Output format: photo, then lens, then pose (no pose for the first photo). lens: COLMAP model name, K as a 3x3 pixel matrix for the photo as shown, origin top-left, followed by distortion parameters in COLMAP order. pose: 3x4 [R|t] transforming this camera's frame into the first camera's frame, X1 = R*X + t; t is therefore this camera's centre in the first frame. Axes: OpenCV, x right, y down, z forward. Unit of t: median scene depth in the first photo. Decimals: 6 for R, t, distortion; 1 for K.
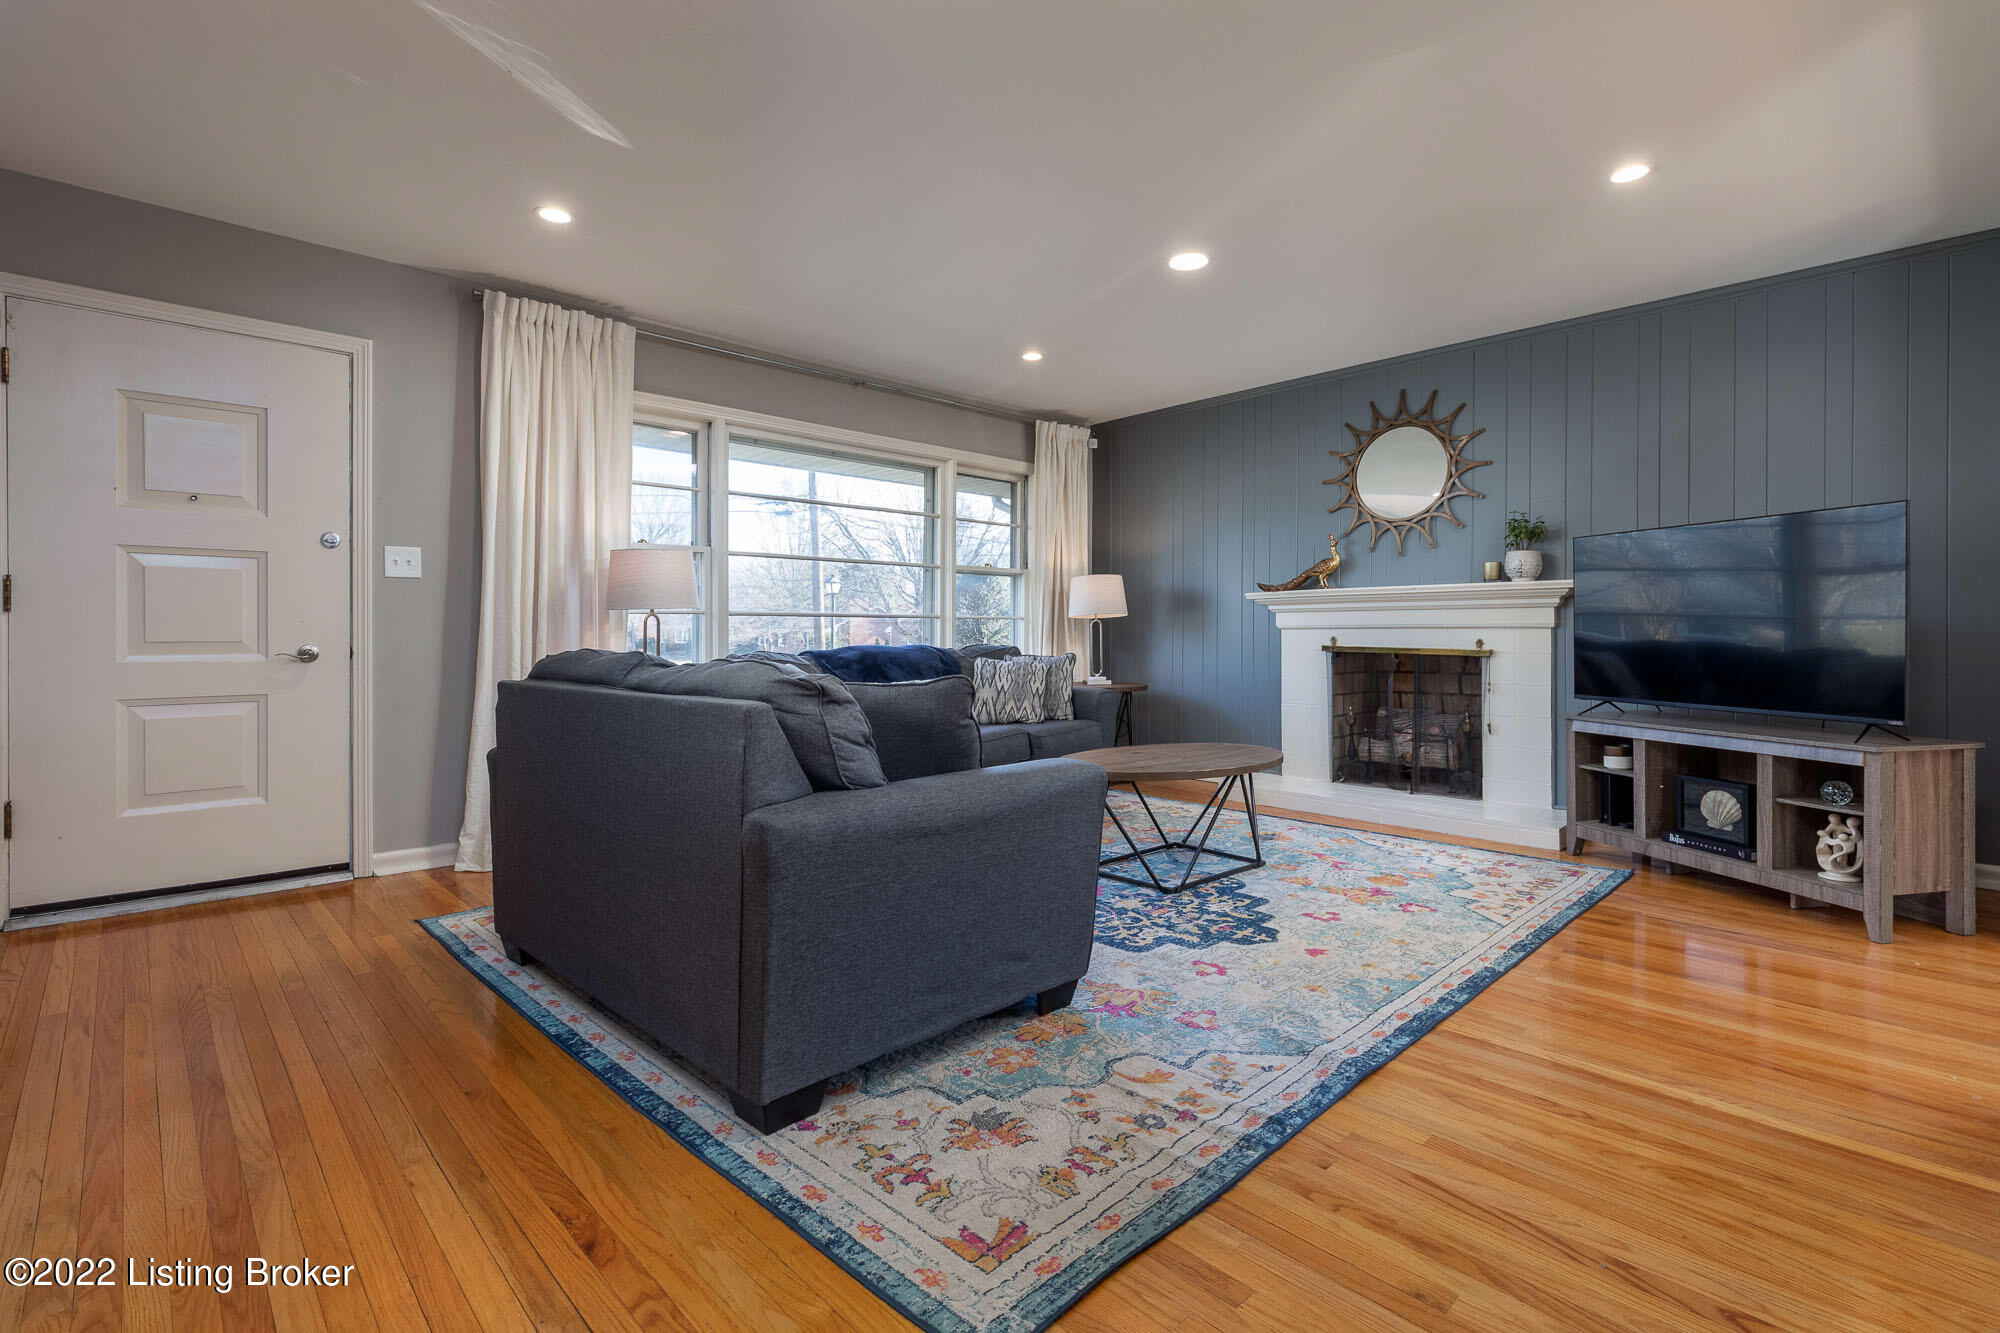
lens RADIAL K [[917.2, 0, 1001.5], [0, 917.2, 649.7], [0, 0, 1]] dist [0.002246, 0.000244]
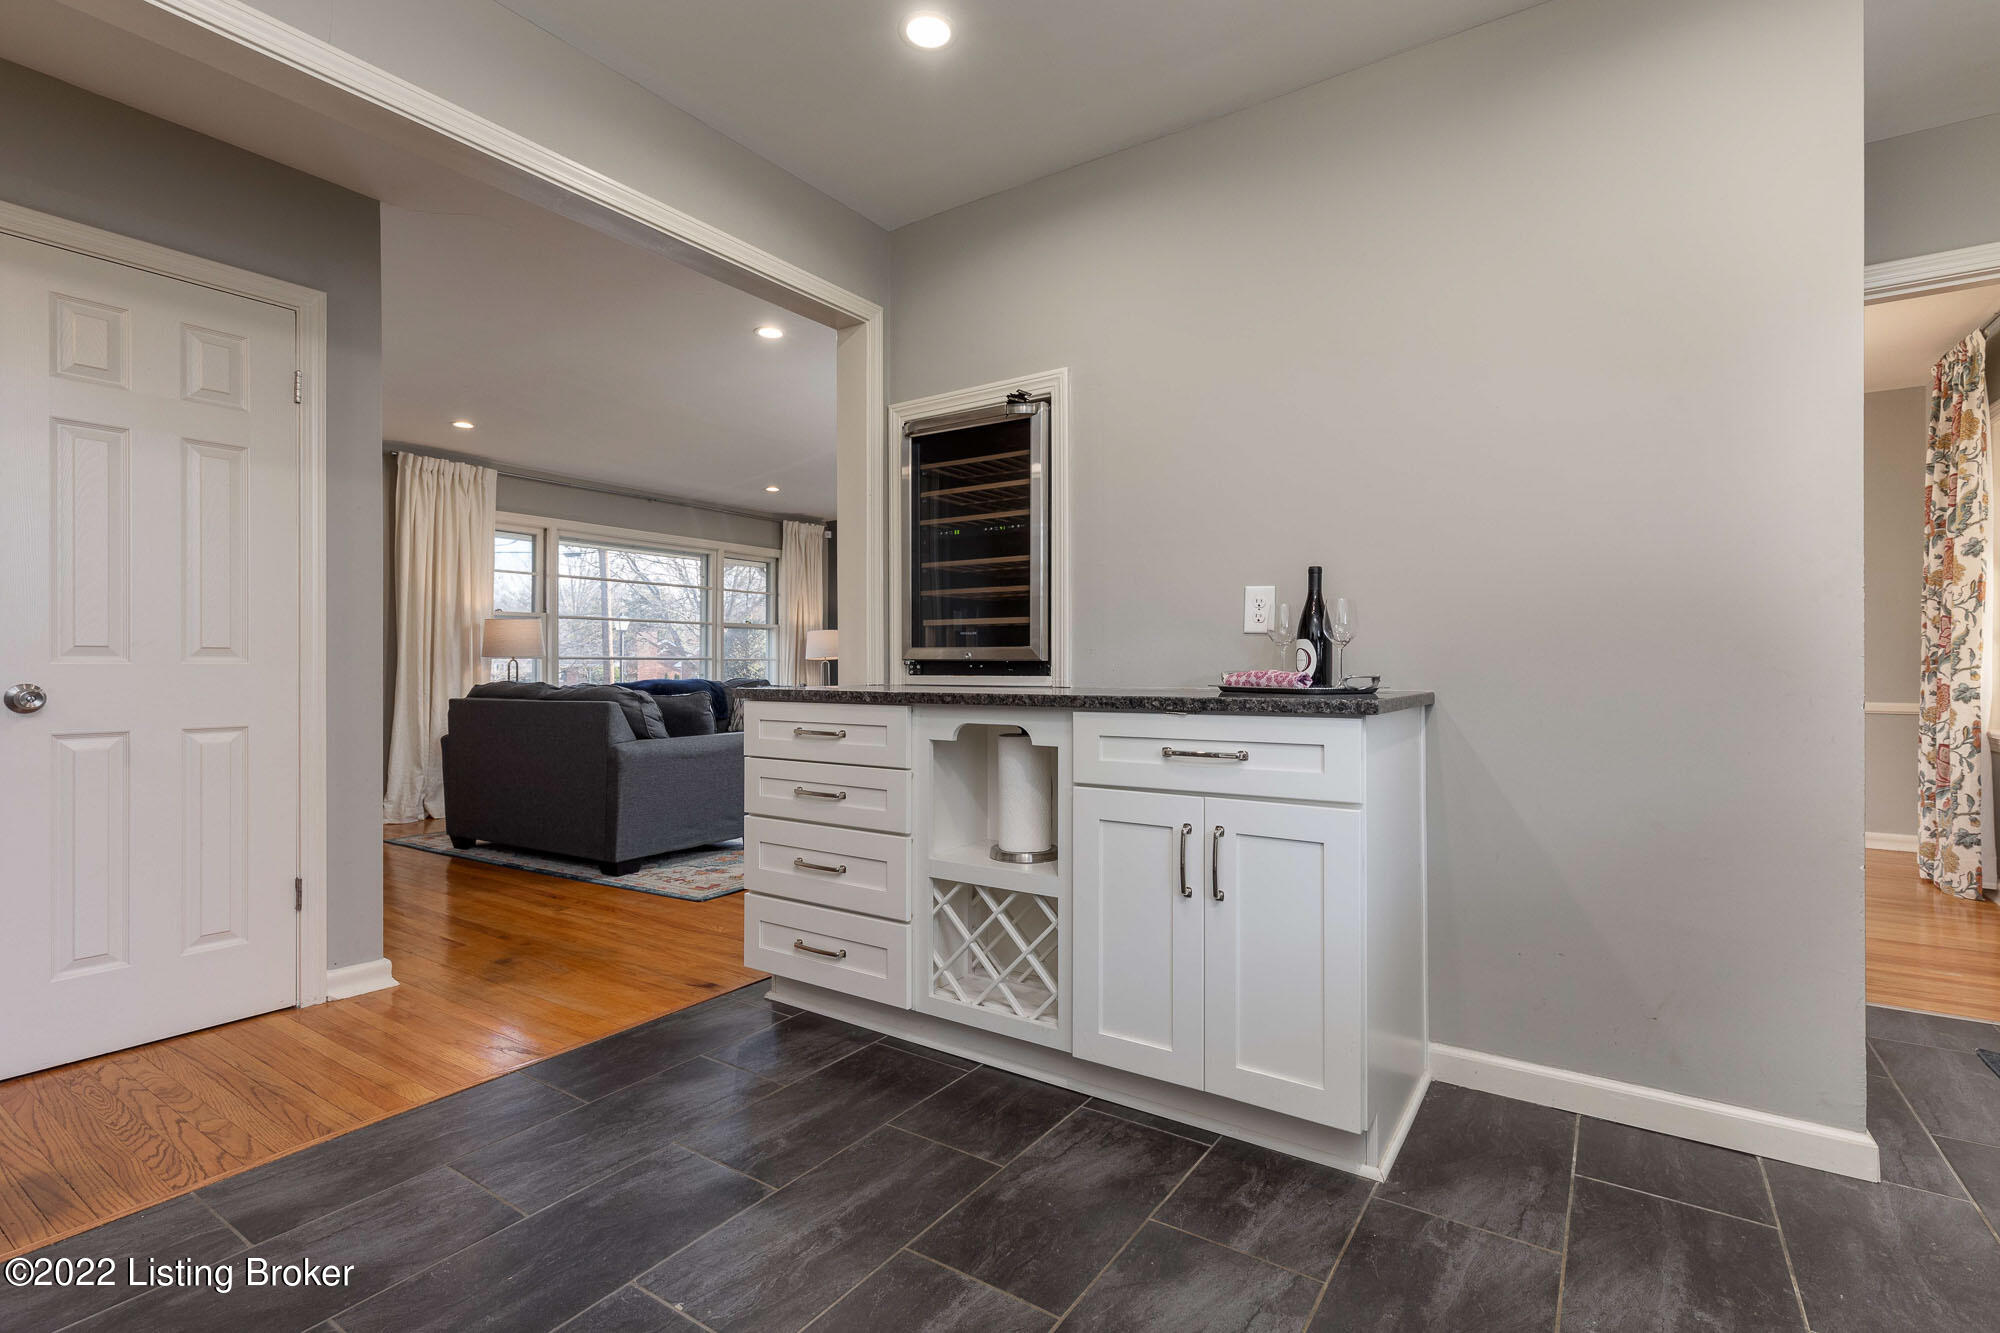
lens RADIAL K [[917.2, 0, 1000.7], [0, 917.2, 666.0], [0, 0, 1]] dist [0.002246, 0.000244]
pose [[0.977159, -0.001437, 0.212505, 0.084502], [0.005529, 0.999811, -0.018663, 0.005029], [-0.212438, 0.019412, 0.976982, -0.605130]]
